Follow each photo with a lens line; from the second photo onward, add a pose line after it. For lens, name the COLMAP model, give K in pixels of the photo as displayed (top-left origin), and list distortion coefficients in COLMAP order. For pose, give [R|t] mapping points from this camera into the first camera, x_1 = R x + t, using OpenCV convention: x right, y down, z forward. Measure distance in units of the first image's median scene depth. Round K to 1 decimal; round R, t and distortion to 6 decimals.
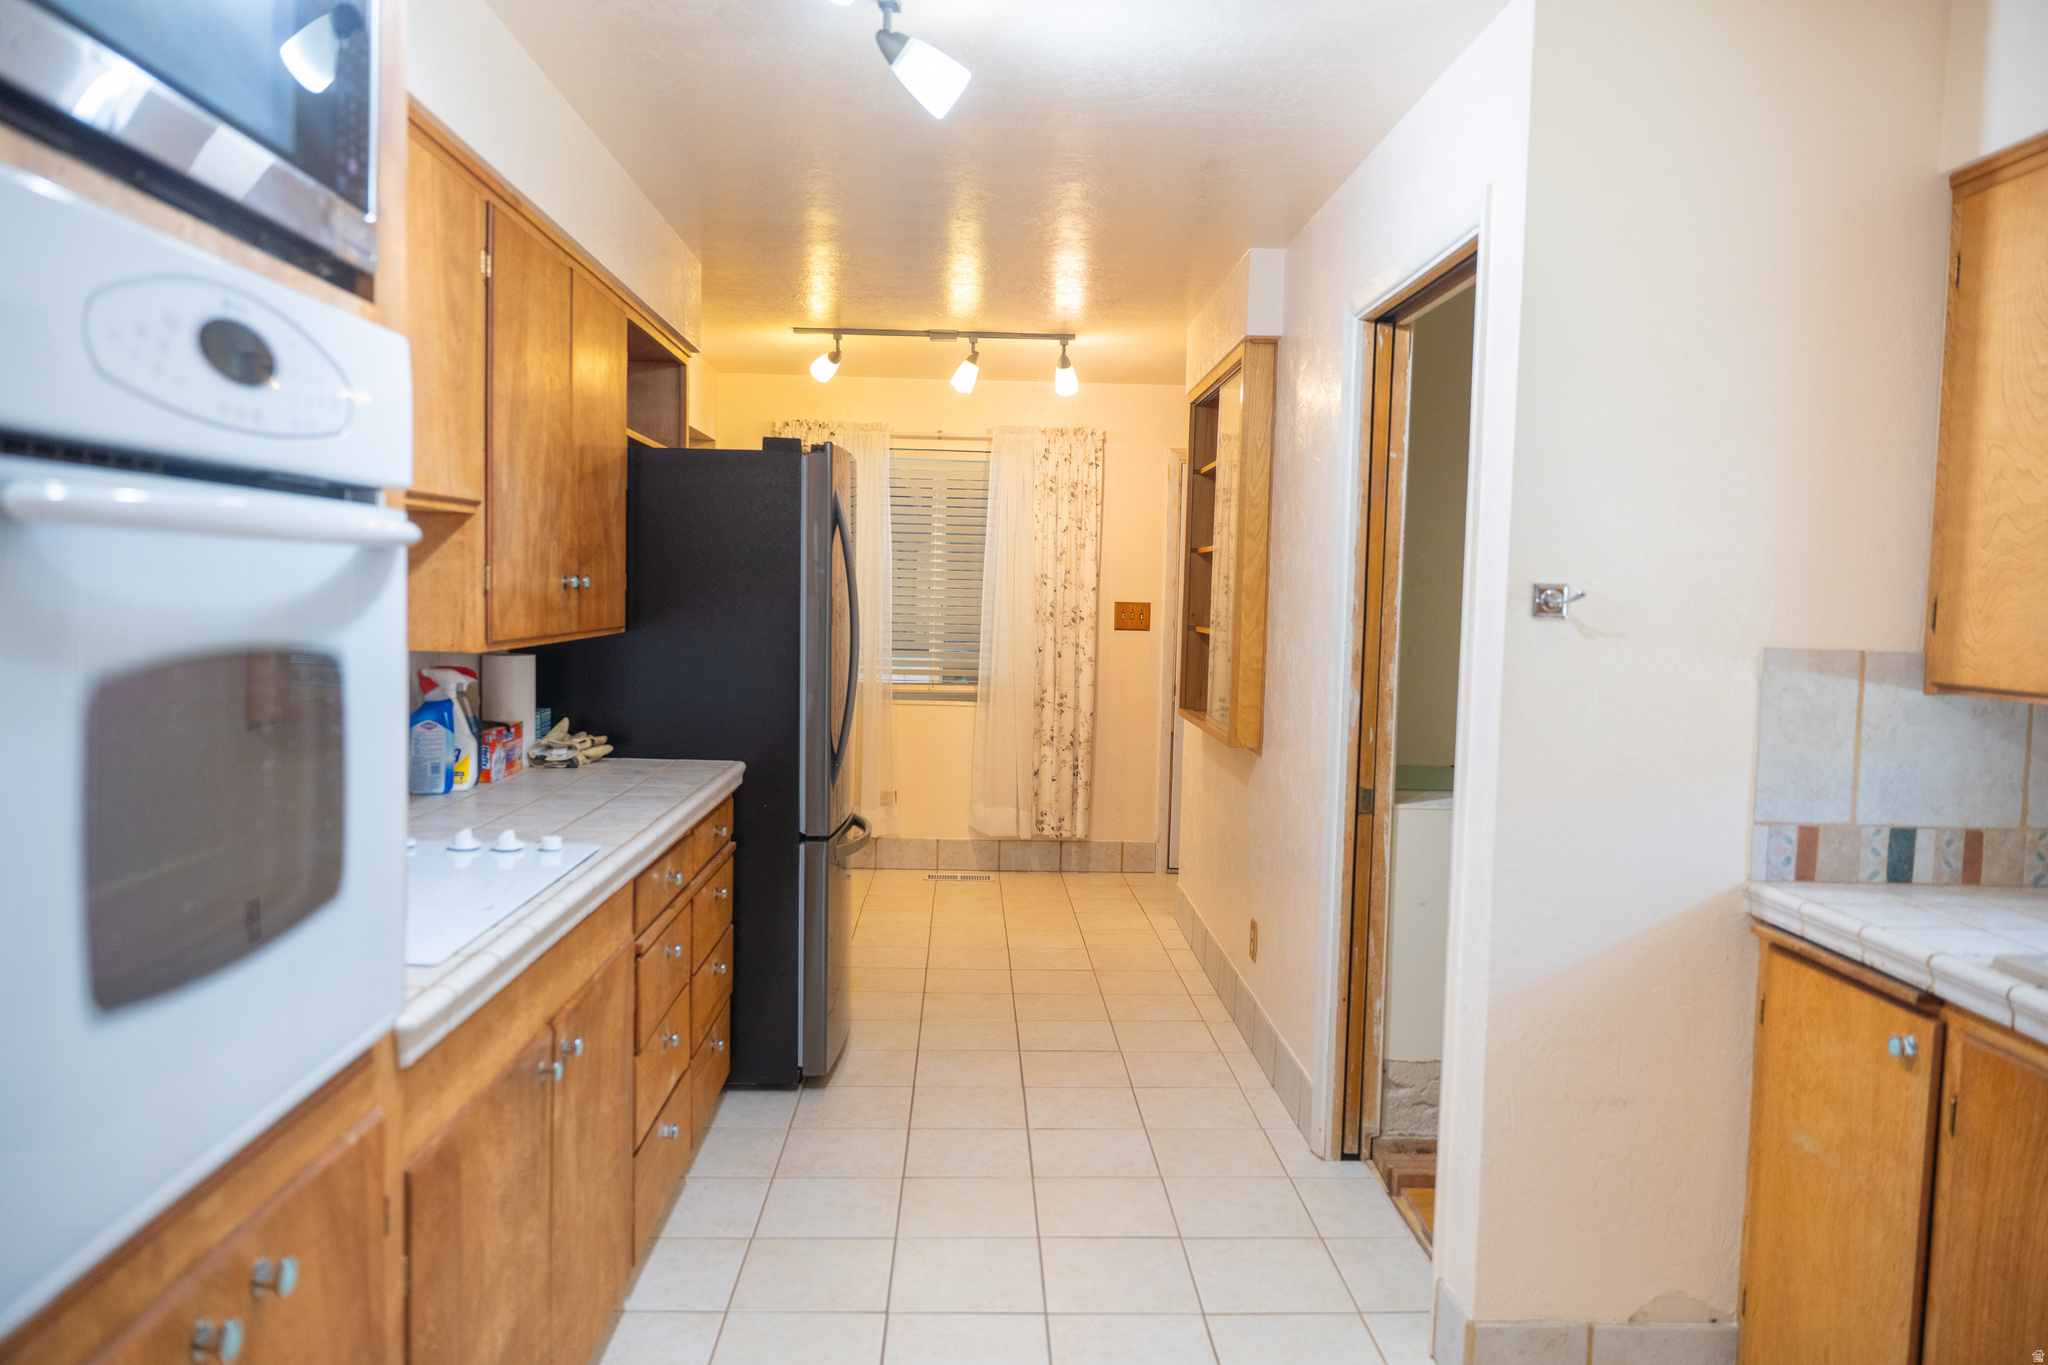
lens RADIAL K [[1412.2, 0, 1024.0], [0, 1412.2, 682.5], [0, 0, 1]] dist [0.000904, -0.001893]
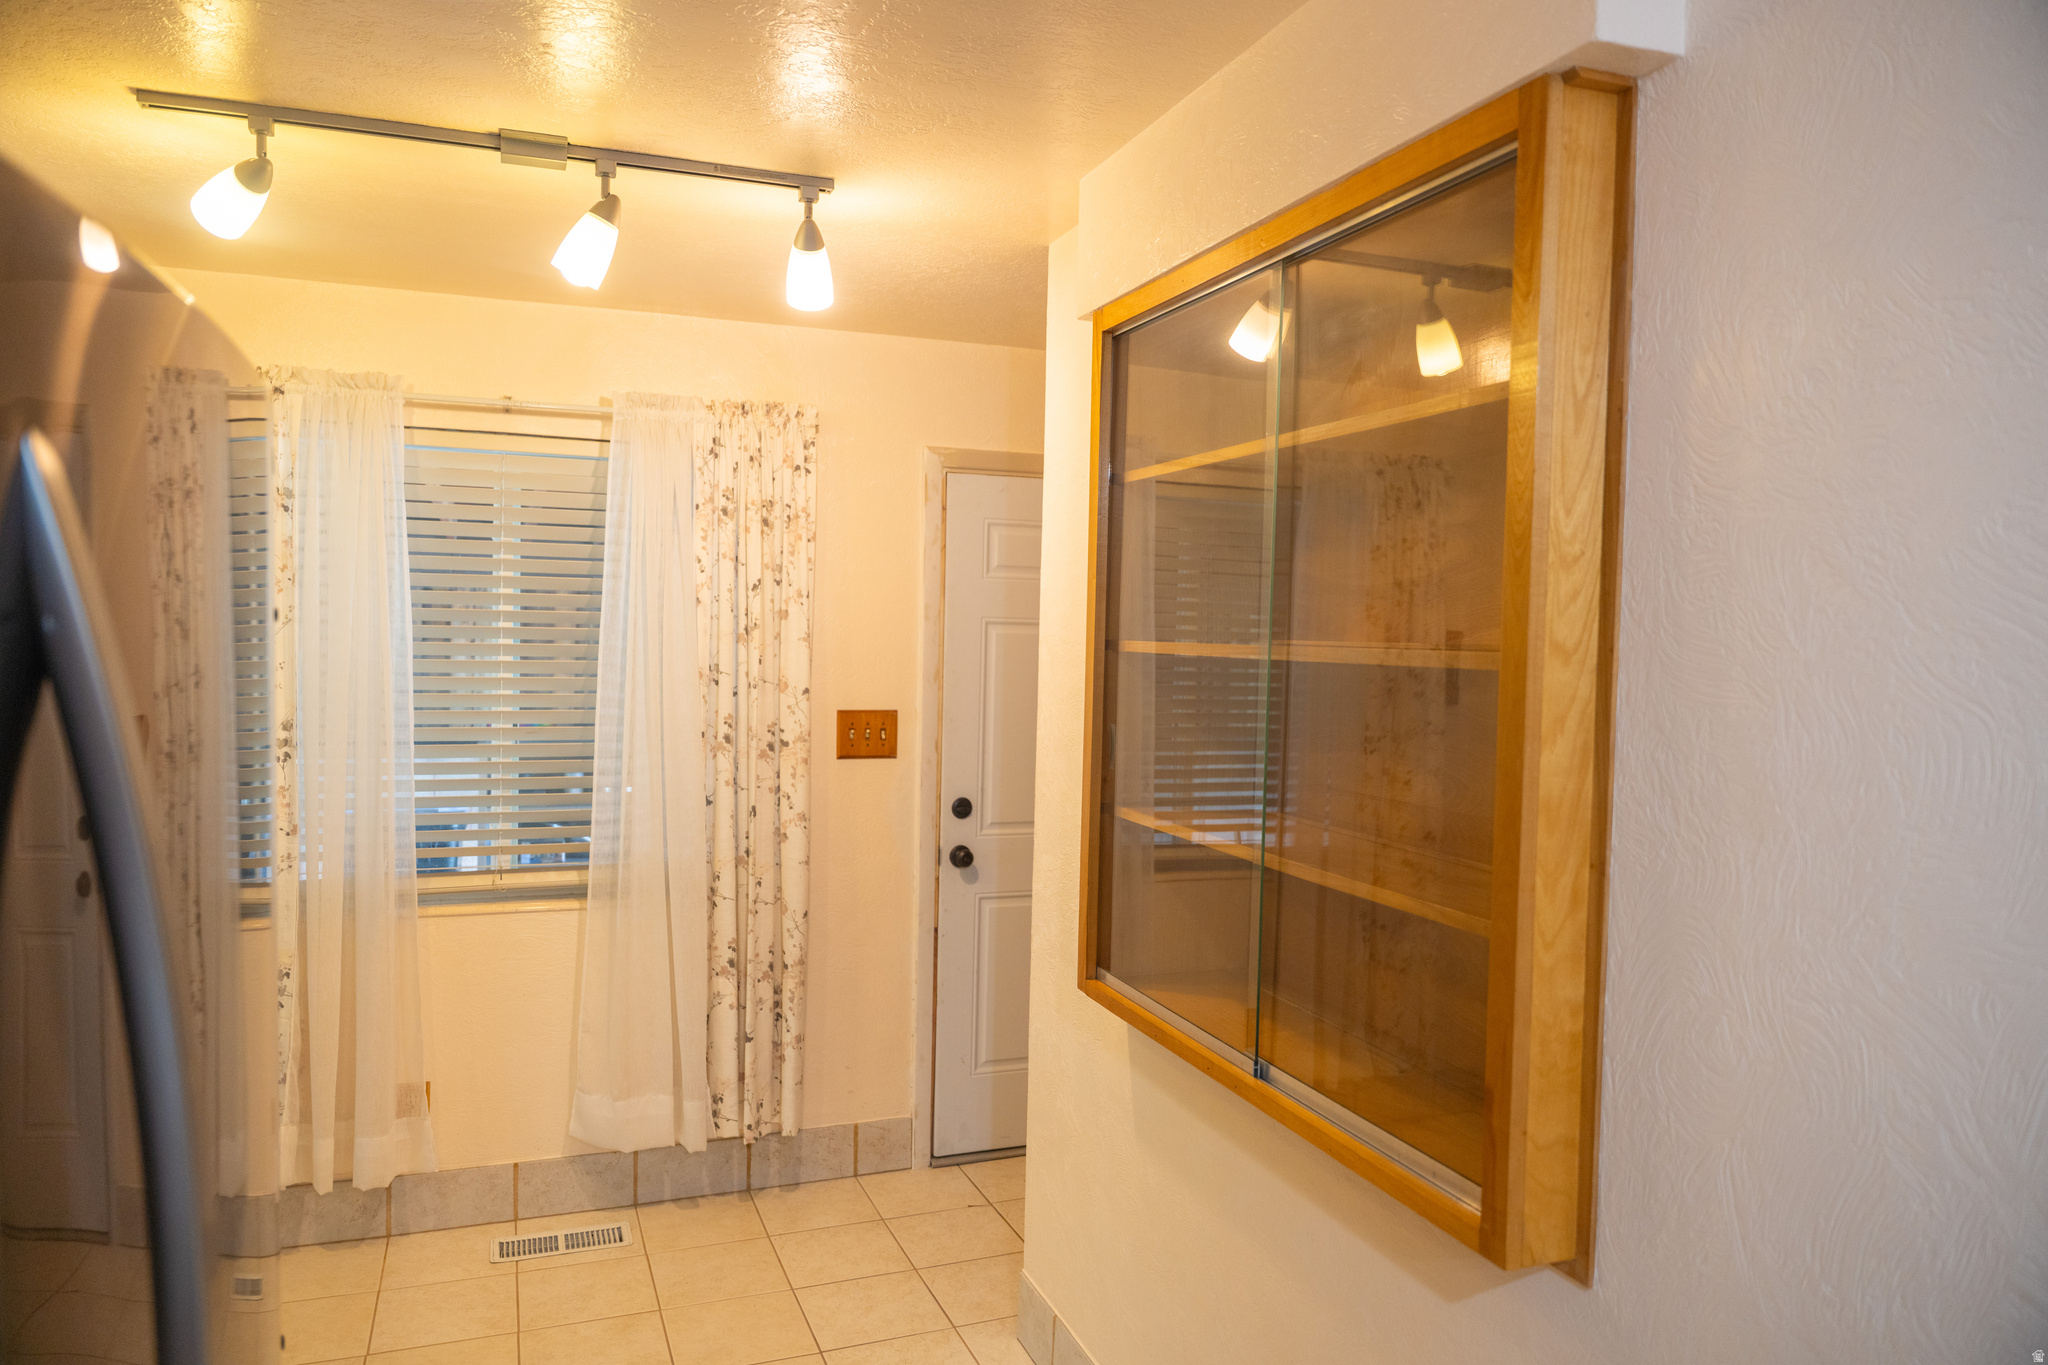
lens RADIAL K [[1363.3, 0, 1024.0], [0, 1363.3, 682.5], [0, 0, 1]] dist [0.002934, -0.010681]
pose [[0.946468, -0.017436, 0.322326, -0.052307], [0.023383, 0.999620, -0.014587, -0.072070], [-0.321949, 0.021343, 0.946516, 0.555625]]
